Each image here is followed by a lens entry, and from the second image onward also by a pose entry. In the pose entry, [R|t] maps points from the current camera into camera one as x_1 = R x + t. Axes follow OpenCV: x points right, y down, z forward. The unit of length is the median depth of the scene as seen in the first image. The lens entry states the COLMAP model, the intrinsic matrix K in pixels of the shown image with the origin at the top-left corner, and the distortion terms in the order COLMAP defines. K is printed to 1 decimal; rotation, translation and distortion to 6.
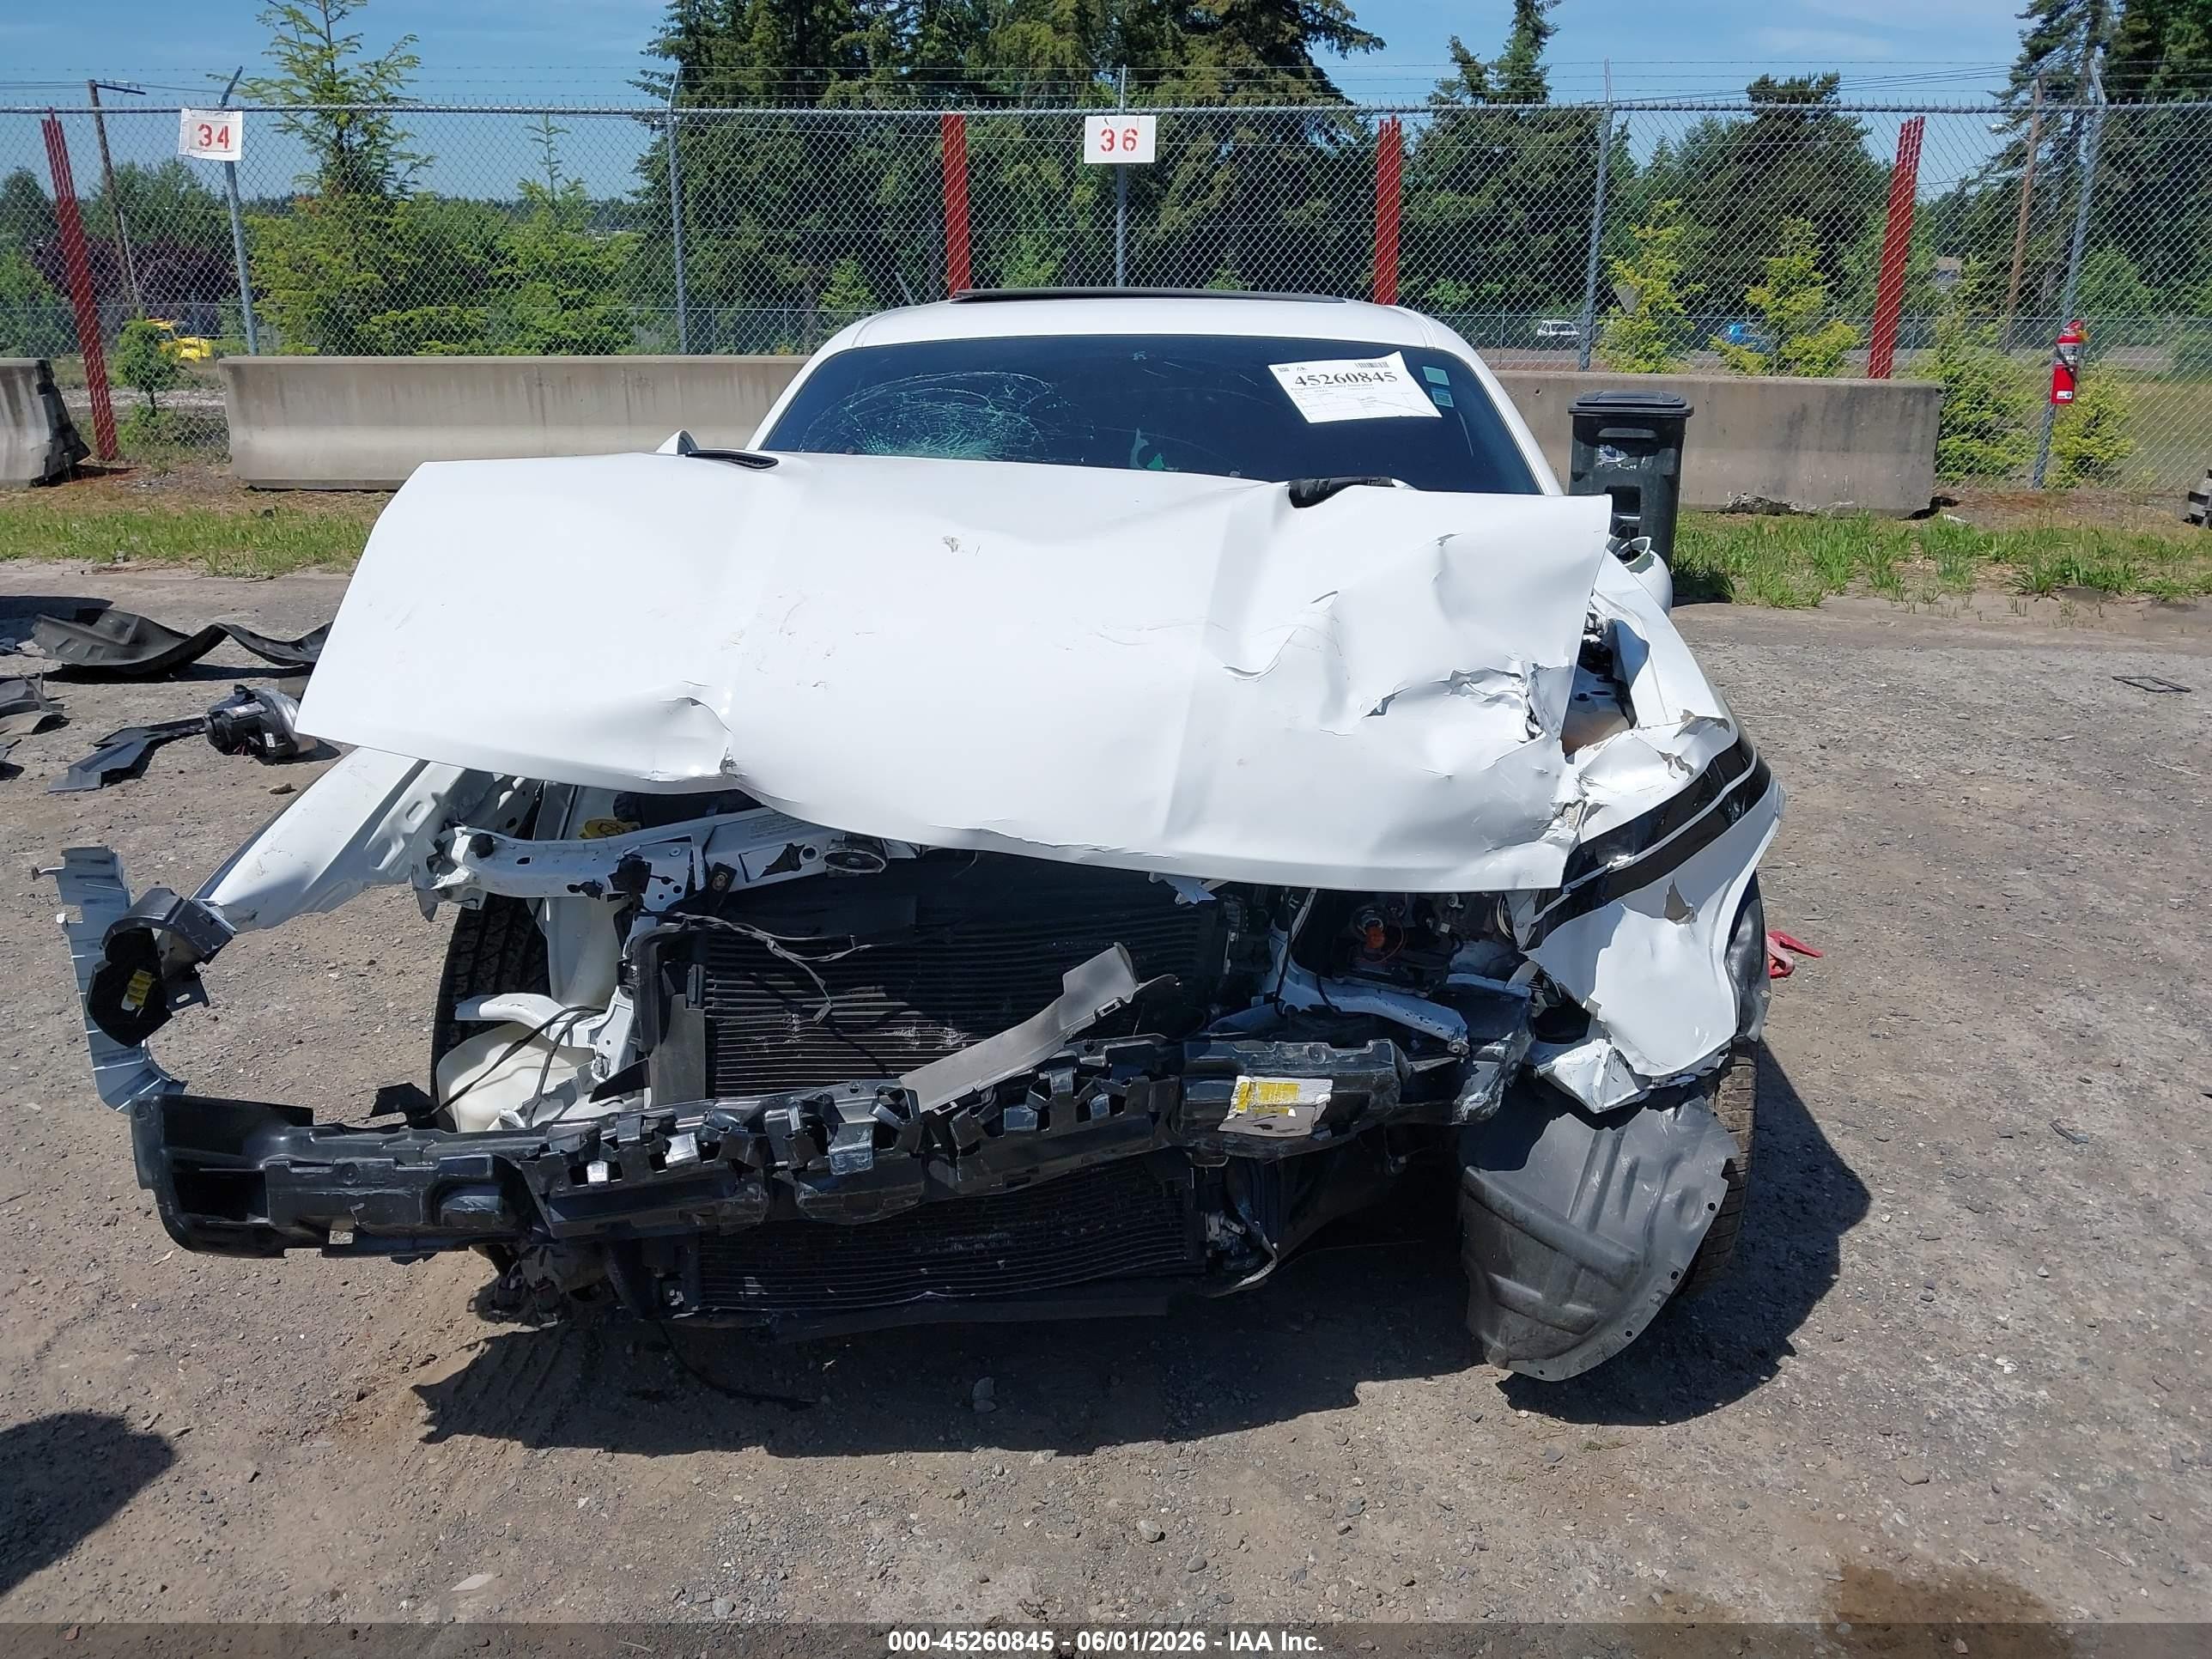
lens RADIAL K [[1709.5, 0, 1106.0], [0, 1709.5, 829.5], [0, 0, 1]] dist [0.028353, -0.030282]
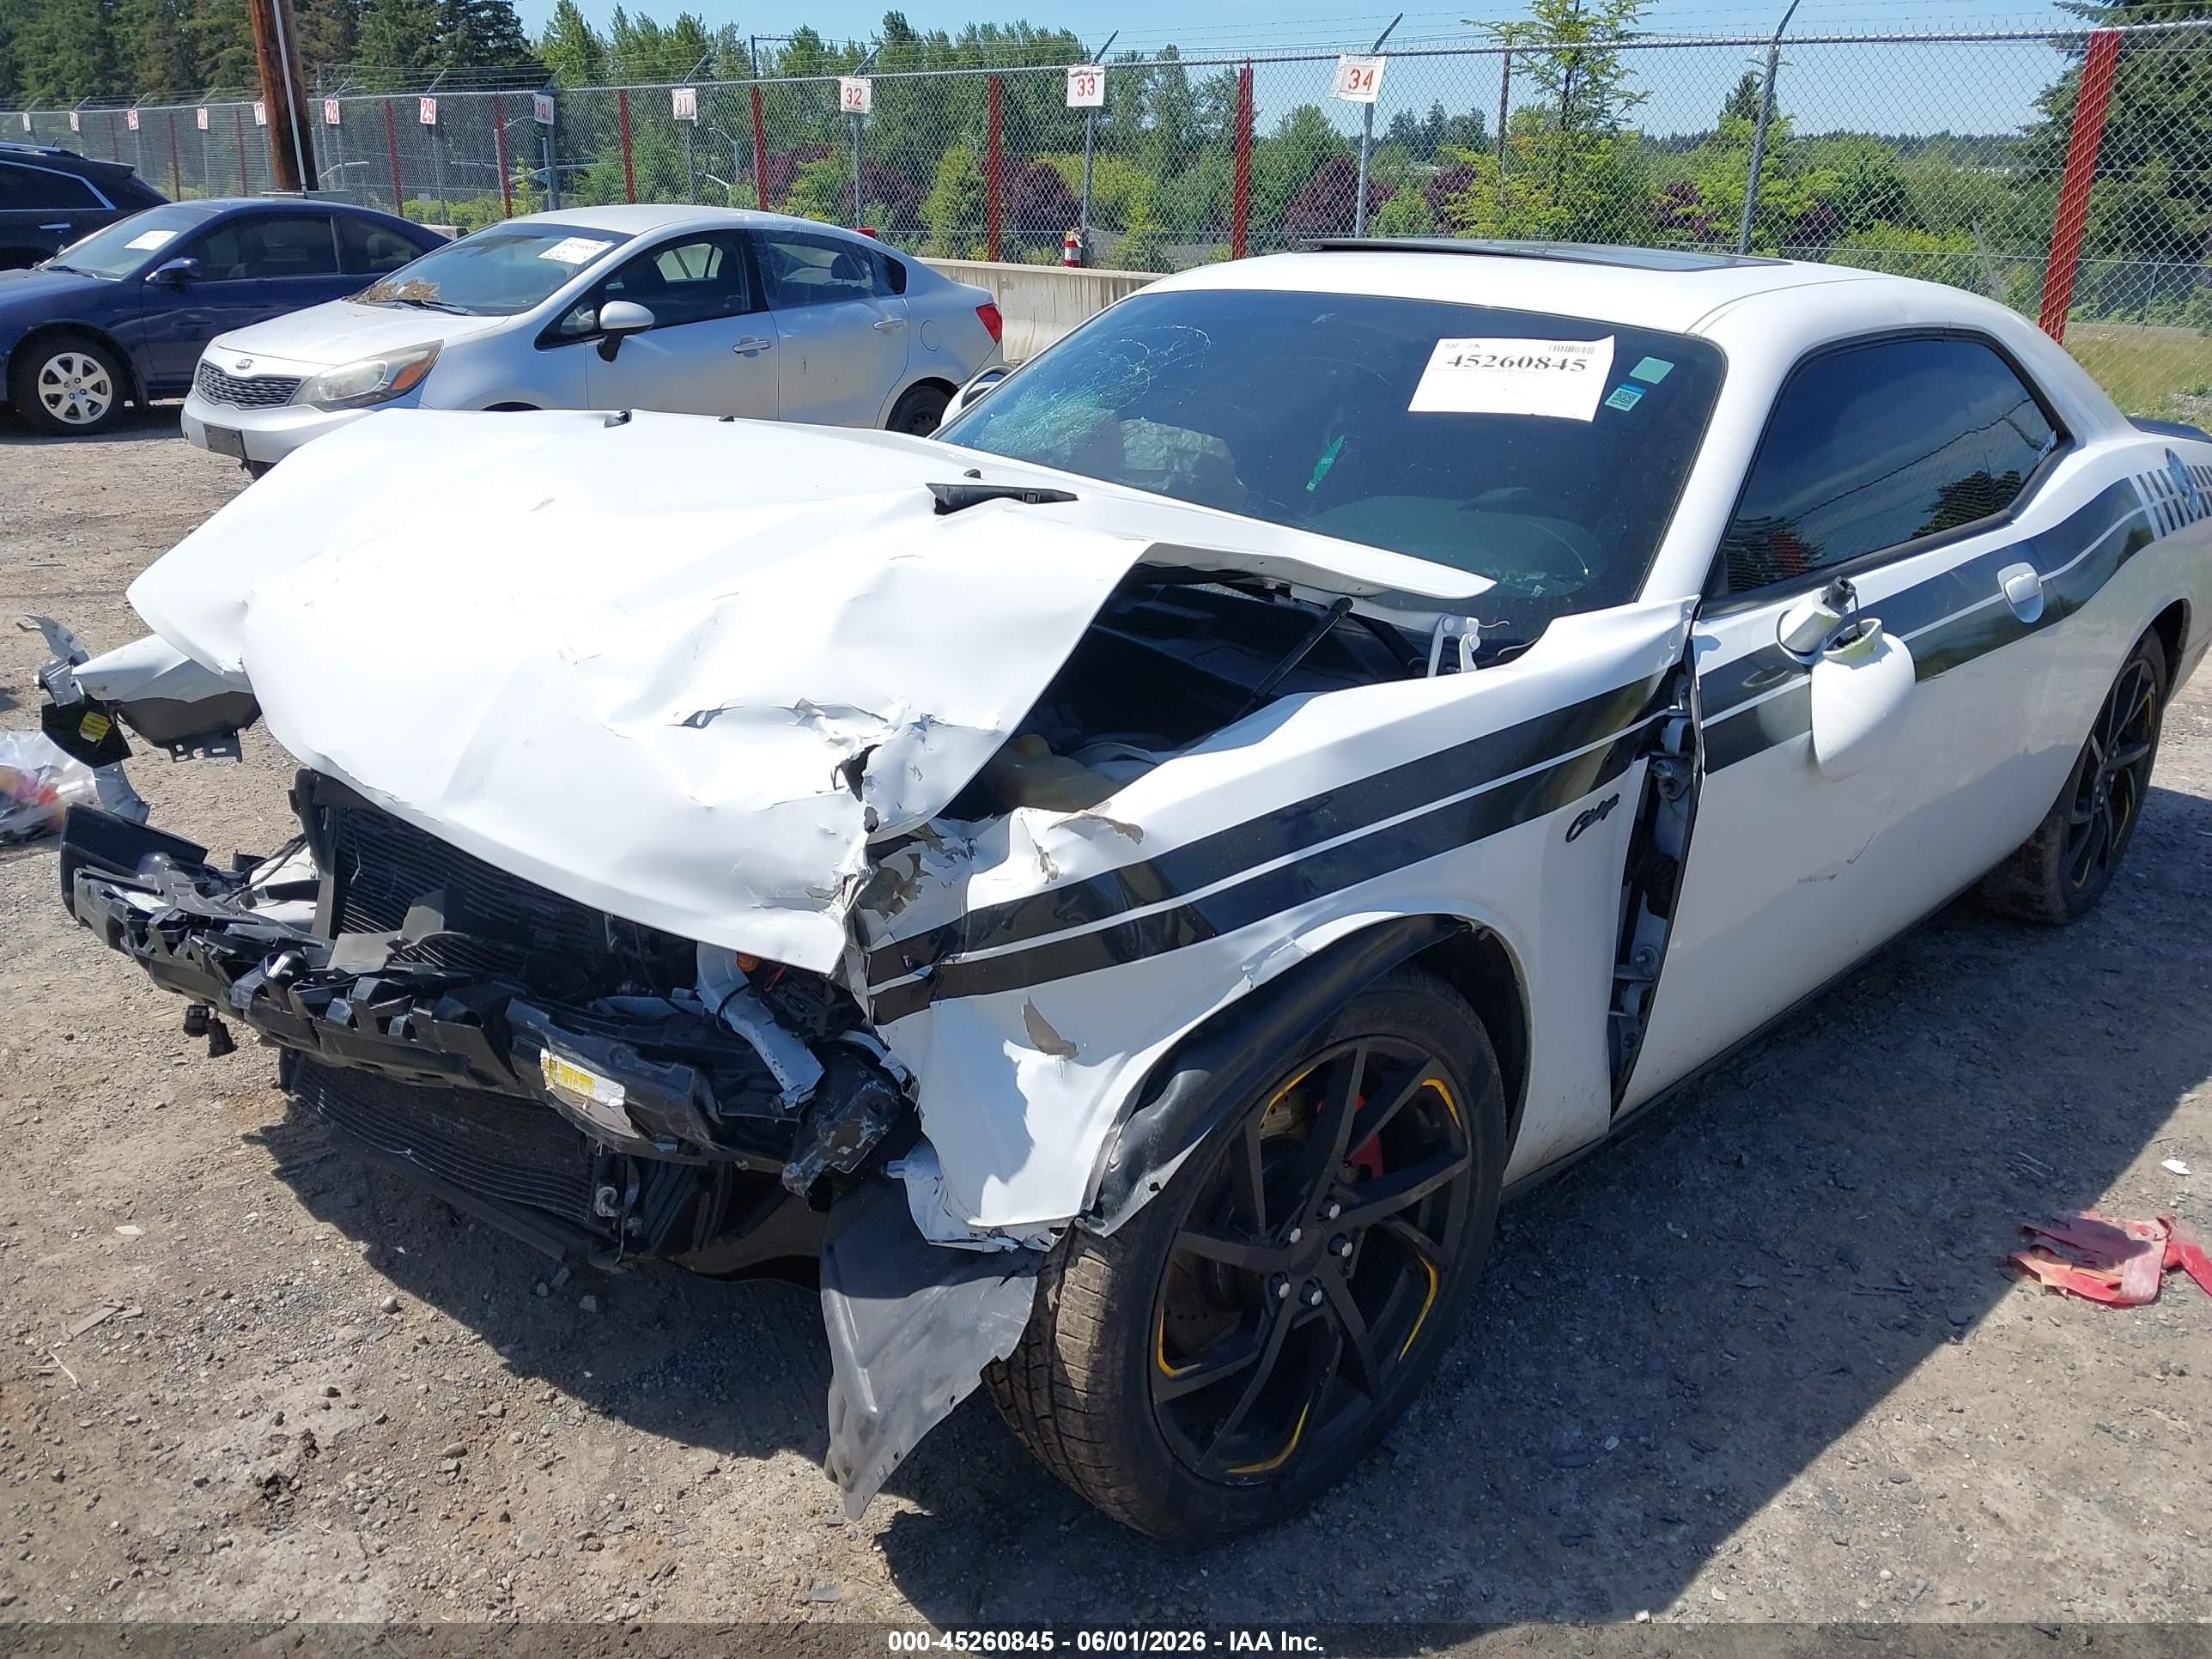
lens RADIAL K [[1709.5, 0, 1106.0], [0, 1709.5, 829.5], [0, 0, 1]] dist [0.028353, -0.030282]
pose [[0.755634, 0.243989, -0.607854, 0.762405], [-0.224303, 0.968310, 0.109839, -0.134251], [0.615391, 0.053345, 0.786415, 0.359175]]
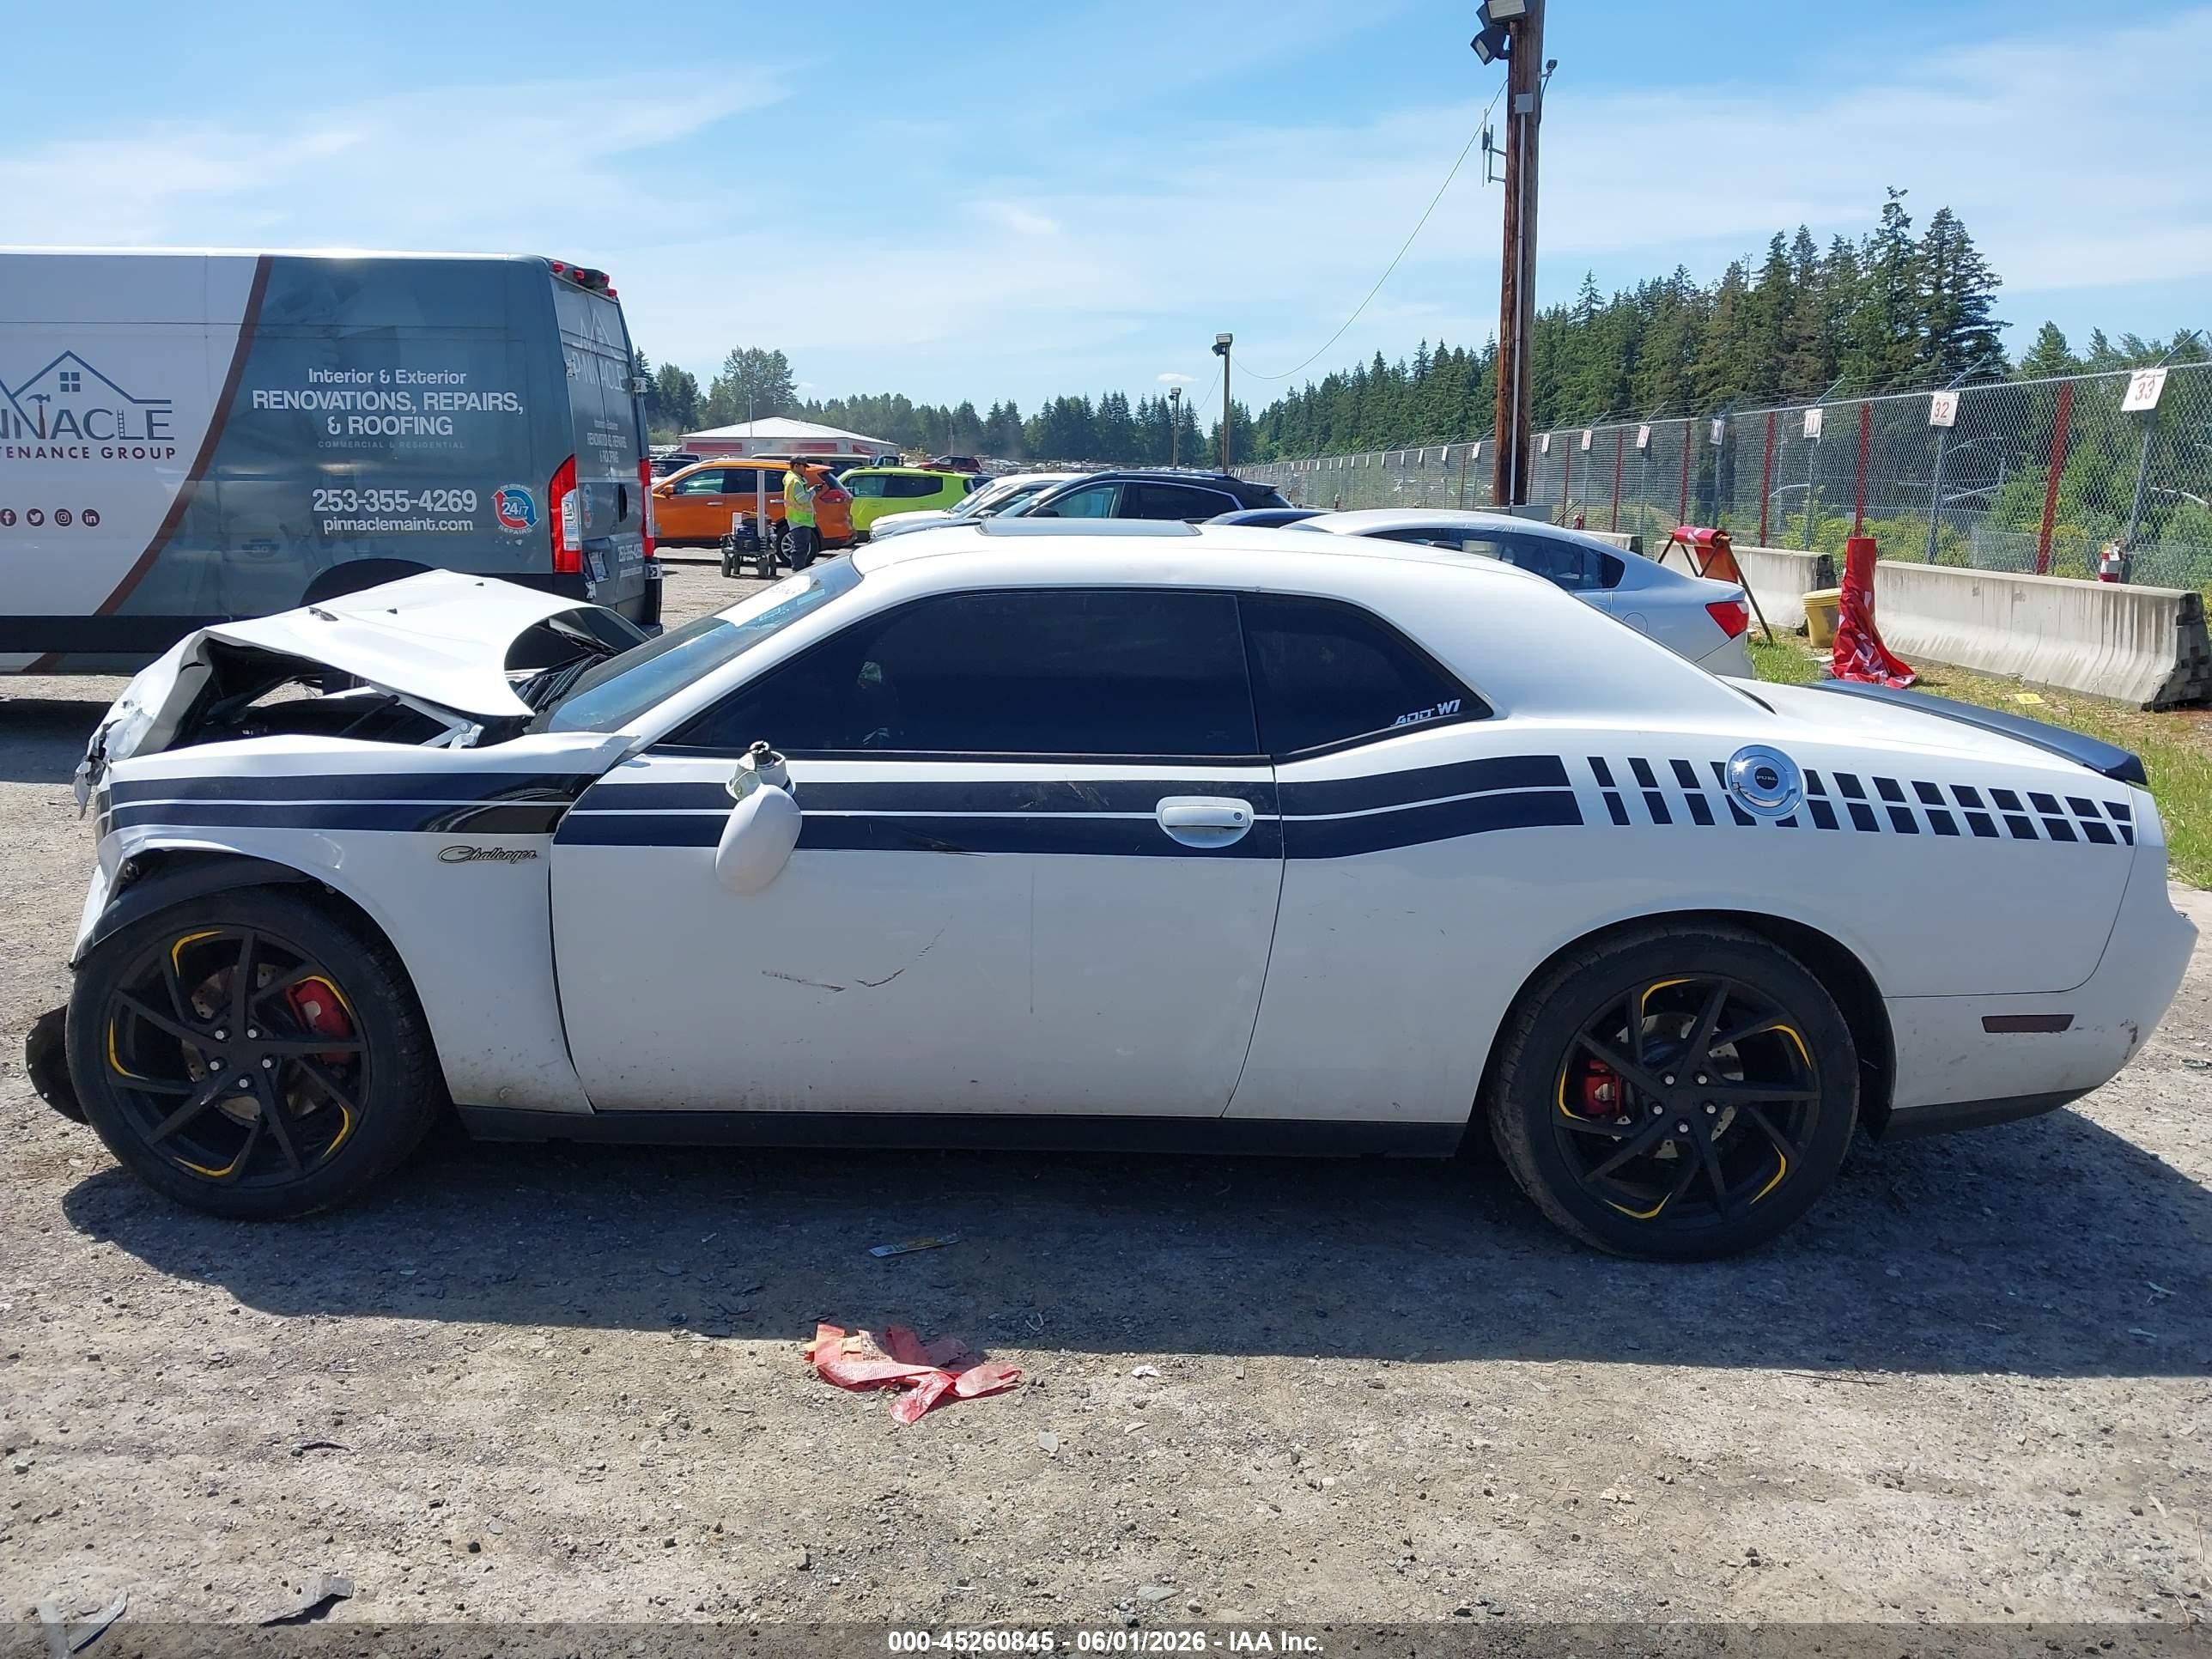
lens RADIAL K [[1709.5, 0, 1106.0], [0, 1709.5, 829.5], [0, 0, 1]] dist [0.028353, -0.030282]
pose [[0.085783, 0.200201, -0.975992, 1.837037], [-0.326535, 0.931146, 0.162302, -0.518948], [0.941284, 0.304773, 0.145249, 1.522088]]
